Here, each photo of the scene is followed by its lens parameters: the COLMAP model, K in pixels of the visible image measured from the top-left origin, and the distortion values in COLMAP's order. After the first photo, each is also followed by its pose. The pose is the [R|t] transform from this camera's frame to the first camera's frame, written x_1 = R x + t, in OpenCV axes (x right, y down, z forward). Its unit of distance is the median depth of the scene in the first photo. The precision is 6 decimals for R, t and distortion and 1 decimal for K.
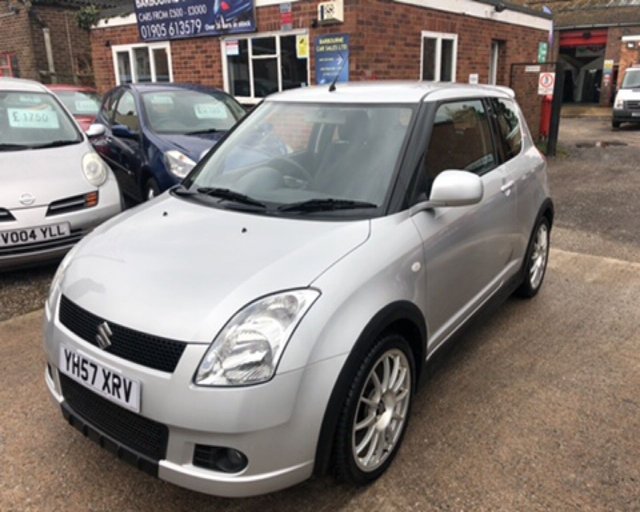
lens RADIAL K [[529.7, 0, 320.5], [0, 529.7, 216.6], [0, 0, 1]] dist [0.004258, 0.001795]
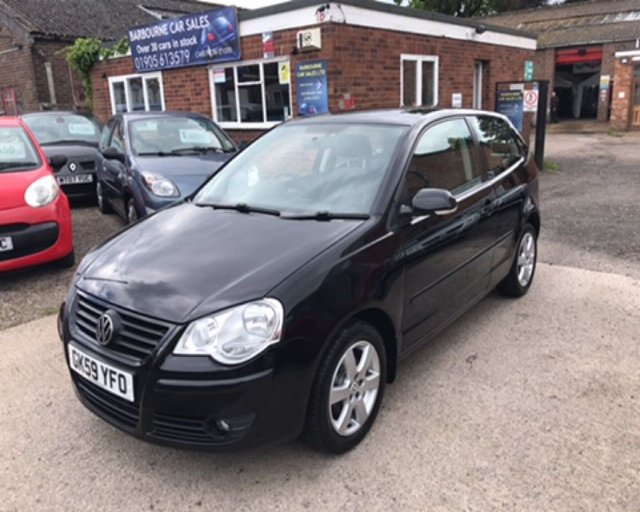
lens RADIAL K [[528.3, 0, 319.0], [0, 528.3, 216.4], [0, 0, 1]] dist [0.002545, 0.003524]
pose [[0.999484, -0.024183, -0.021142, 0.045421], [0.023290, 0.998867, -0.041505, 0.006181], [0.022122, 0.040991, 0.998915, -0.025182]]
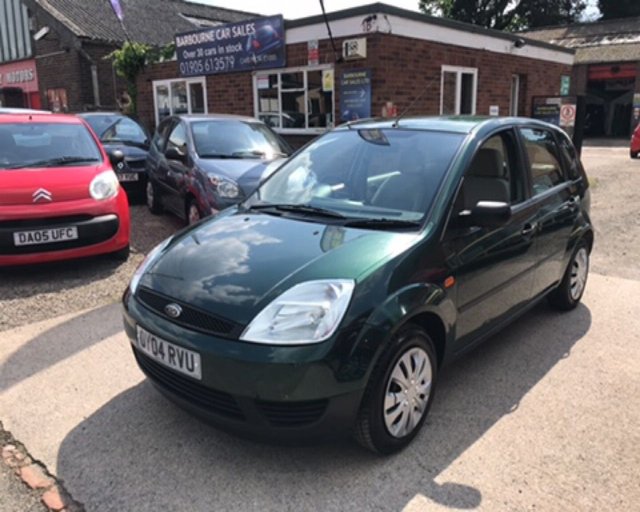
lens RADIAL K [[529.2, 0, 318.7], [0, 529.2, 216.5], [0, 0, 1]] dist [0.005108, 0.001685]
pose [[0.998235, 0.010688, -0.058417, 0.011605], [-0.014286, 0.998003, -0.061522, 0.017815], [0.057643, 0.062248, 0.996395, -0.045063]]
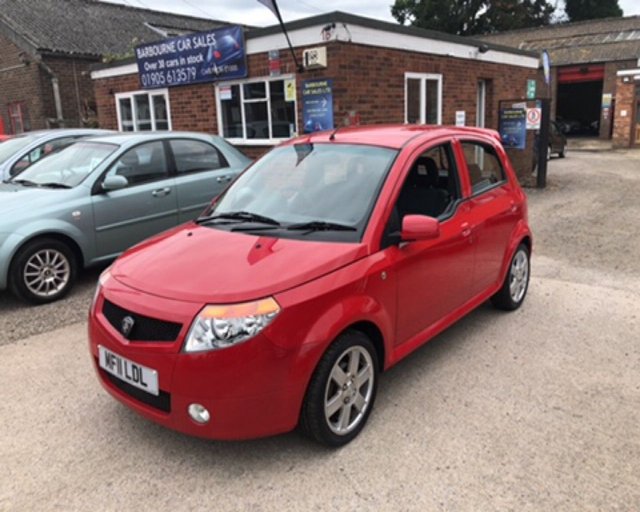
lens RADIAL K [[531.9, 0, 320.7], [0, 531.9, 219.4], [0, 0, 1]] dist [0.000249, 0.004203]
pose [[0.999582, -0.020161, -0.020721, 0.040277], [0.018731, 0.997574, -0.067047, 0.008314], [0.022022, 0.066631, 0.997535, -0.038150]]
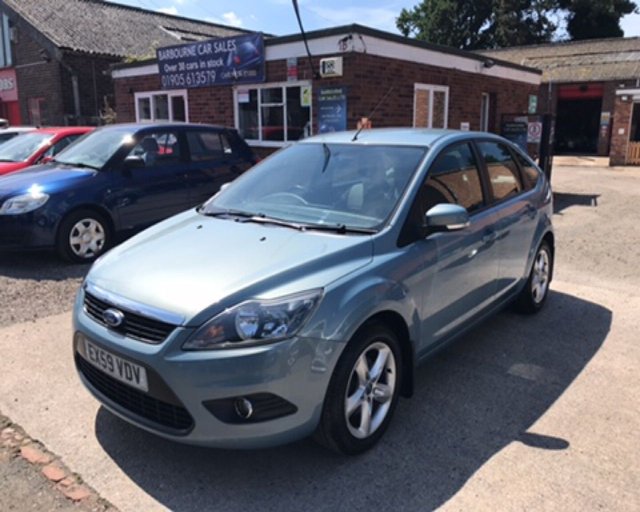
lens RADIAL K [[529.3, 0, 318.2], [0, 529.3, 217.4], [0, 0, 1]] dist [0.012425, -0.010197]
pose [[0.999673, 0.017803, -0.018331, 0.015369], [-0.019289, 0.996245, -0.084408, 0.025651], [0.016759, 0.084734, 0.996263, -0.082883]]
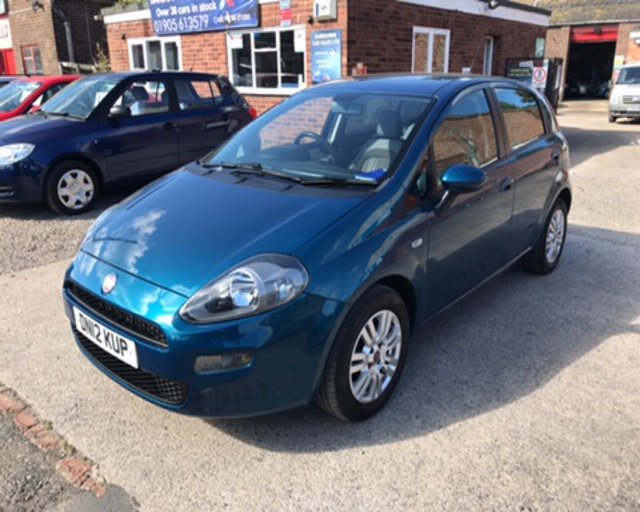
lens RADIAL K [[531.1, 0, 319.1], [0, 531.1, 212.7], [0, 0, 1]] dist [-0.001702, 0.004842]
pose [[0.999398, 0.015511, -0.031027, 0.040333], [-0.015399, 0.999874, 0.003850, 0.023241], [0.031082, -0.003370, 0.999511, -0.076629]]
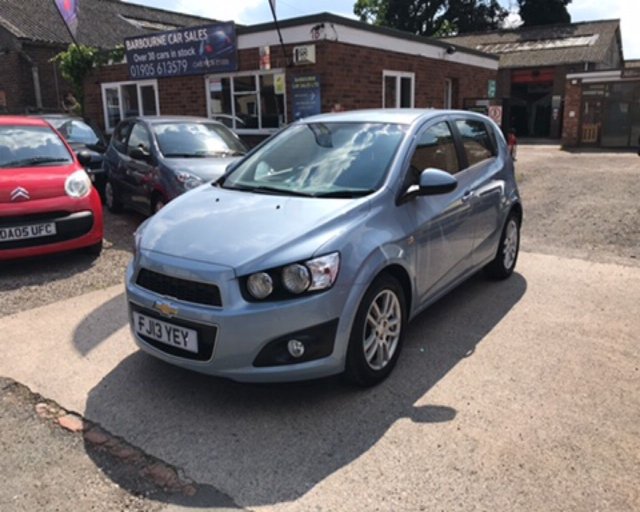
lens RADIAL K [[530.5, 0, 318.1], [0, 530.5, 217.3], [0, 0, 1]] dist [0.003536, 0.000227]
pose [[0.998357, -0.015039, 0.055299, -0.016640], [0.018522, 0.997840, -0.063027, 0.035563], [-0.054231, 0.063948, 0.996479, -0.113040]]
